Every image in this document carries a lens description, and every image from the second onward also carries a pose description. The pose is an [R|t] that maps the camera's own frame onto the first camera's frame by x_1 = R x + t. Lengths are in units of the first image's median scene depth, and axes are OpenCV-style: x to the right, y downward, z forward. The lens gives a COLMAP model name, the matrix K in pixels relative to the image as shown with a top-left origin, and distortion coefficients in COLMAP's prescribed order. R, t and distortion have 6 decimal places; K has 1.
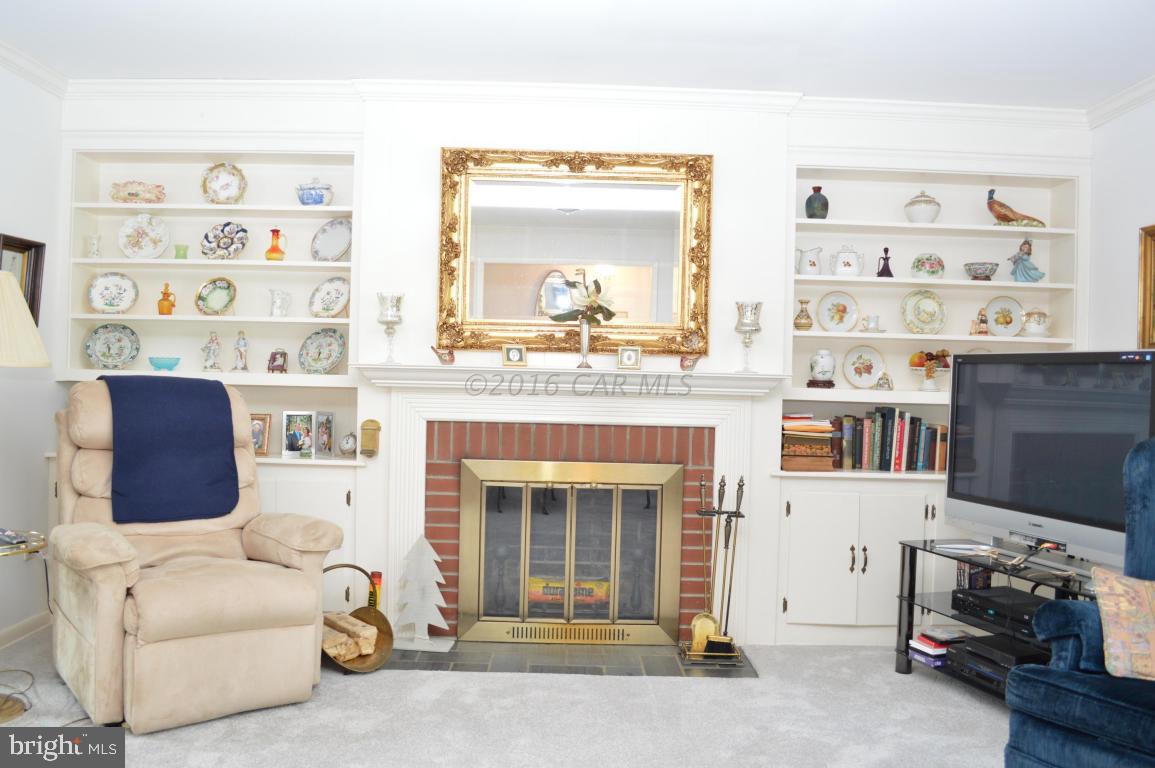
lens RADIAL K [[927.1, 0, 569.5], [0, 927.1, 381.9], [0, 0, 1]] dist [-0.077974, -0.002592]
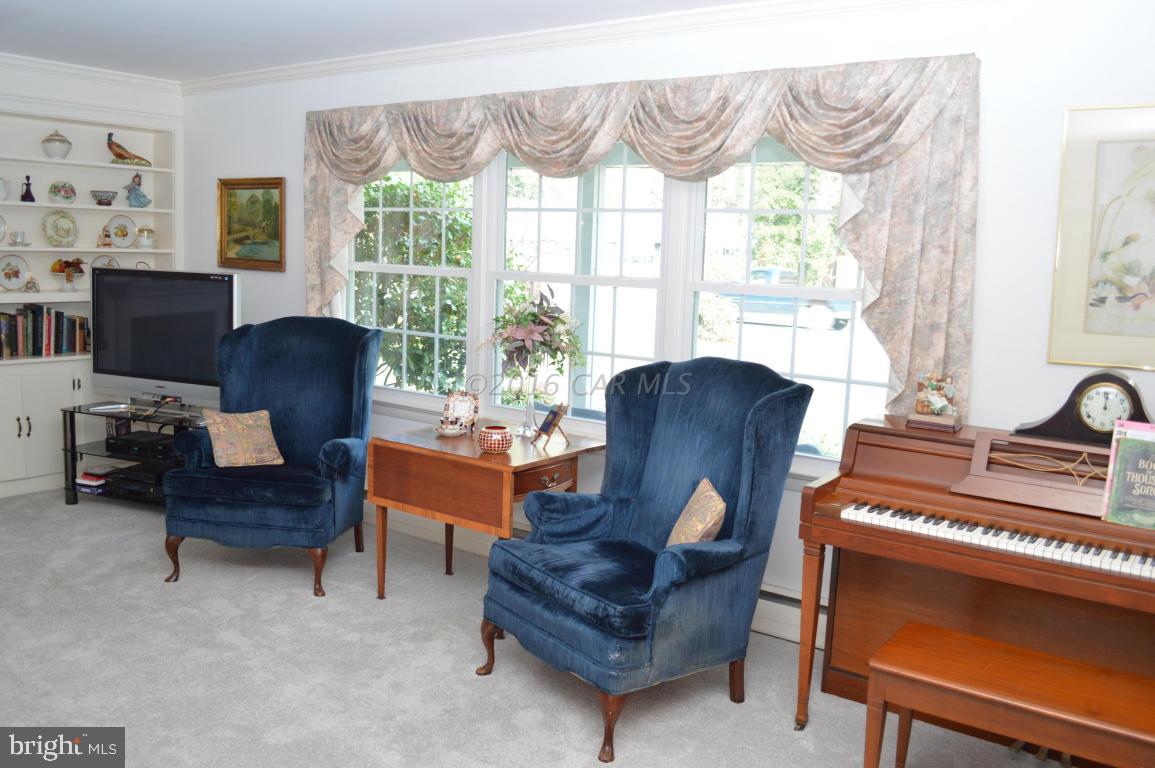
lens RADIAL K [[927.1, 0, 574.5], [0, 927.1, 377.8], [0, 0, 1]] dist [-0.077974, -0.002592]
pose [[0.587598, -0.108759, 0.801810, -0.224619], [-0.018282, 0.988888, 0.147532, -0.070984], [-0.808946, -0.101348, 0.579080, -0.329288]]
